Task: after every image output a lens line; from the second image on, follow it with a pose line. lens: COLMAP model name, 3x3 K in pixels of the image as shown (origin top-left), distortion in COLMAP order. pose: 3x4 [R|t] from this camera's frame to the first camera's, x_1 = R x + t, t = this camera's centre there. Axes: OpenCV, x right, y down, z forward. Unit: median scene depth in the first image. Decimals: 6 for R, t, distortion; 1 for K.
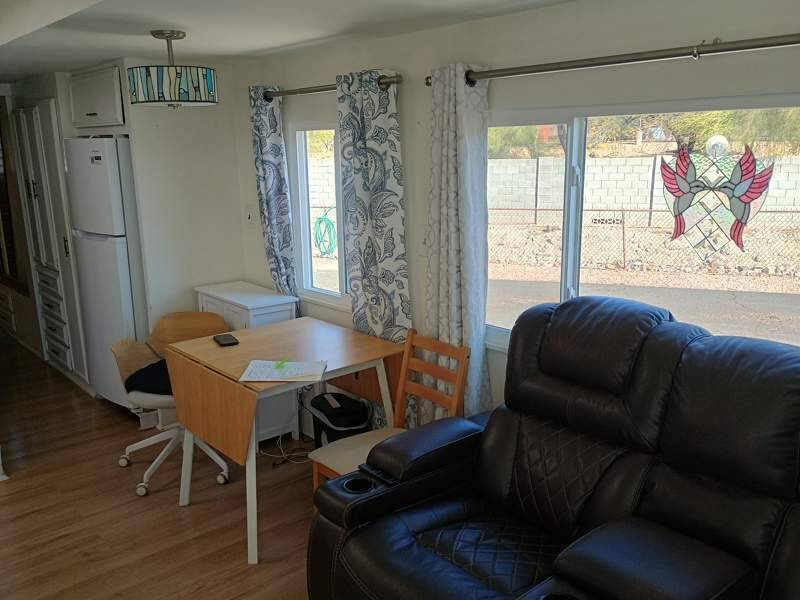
lens RADIAL K [[697.7, 0, 397.2], [0, 697.7, 306.4], [0, 0, 1]] dist [0.056062, -0.058247]
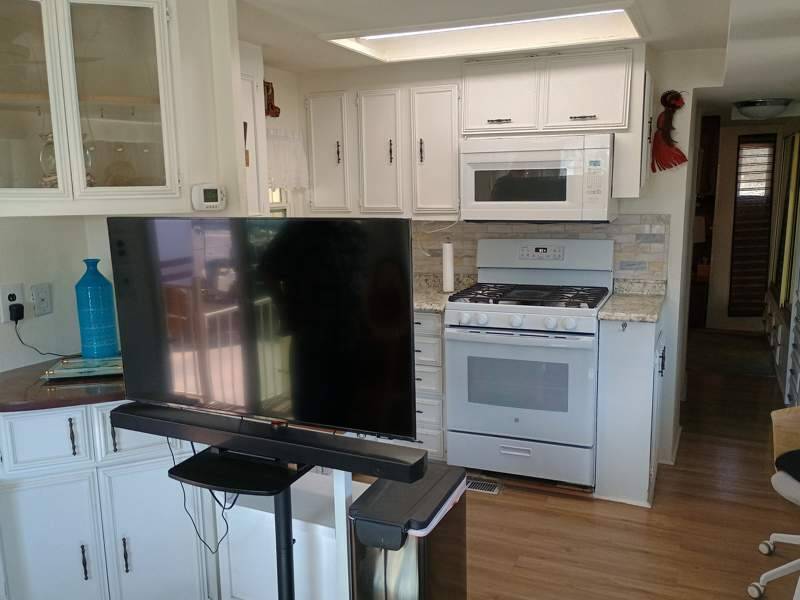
lens RADIAL K [[697.7, 0, 397.0], [0, 697.7, 305.8], [0, 0, 1]] dist [0.056062, -0.058247]
pose [[0.415011, 0.171929, -0.893424, 0.148704], [-0.195525, 0.975892, 0.096974, -0.064096], [0.888558, 0.134441, 0.438623, 0.239675]]
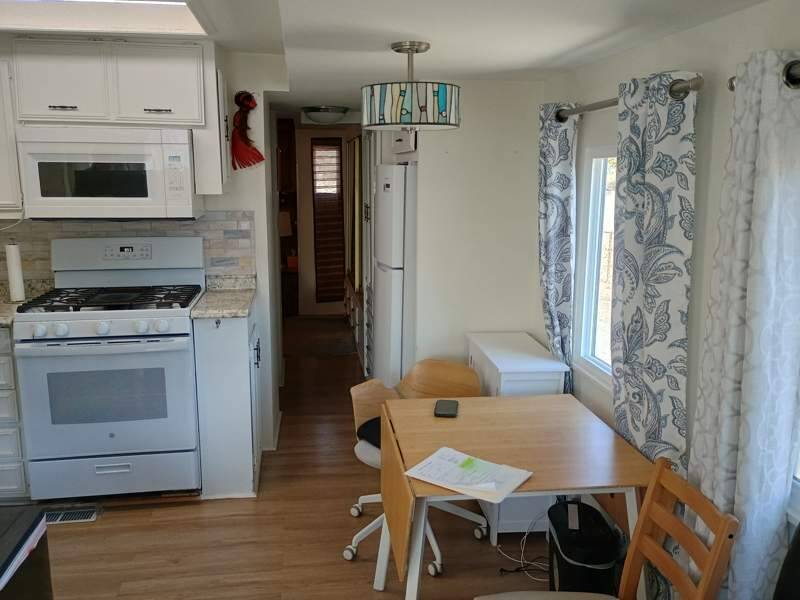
lens RADIAL K [[697.7, 0, 389.3], [0, 697.7, 297.6], [0, 0, 1]] dist [0.056062, -0.058247]
pose [[0.824936, 0.119475, -0.552455, 0.142835], [-0.143729, 0.989617, -0.000603, -0.072928], [0.546646, 0.079901, 0.833543, 0.270535]]
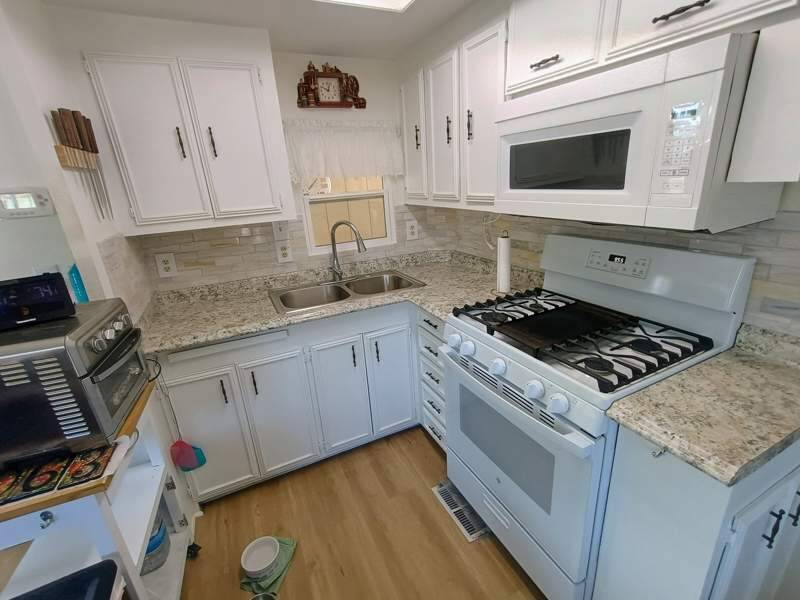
lens RADIAL K [[361.9, 0, 399.9], [0, 361.9, 301.2], [0, 0, 1]] dist [0.002263, 0.000198]
pose [[-0.272653, 0.346674, -0.897484, -0.373481], [-0.152034, 0.905582, 0.395989, -0.178348], [0.950024, 0.244415, -0.194204, 0.837266]]
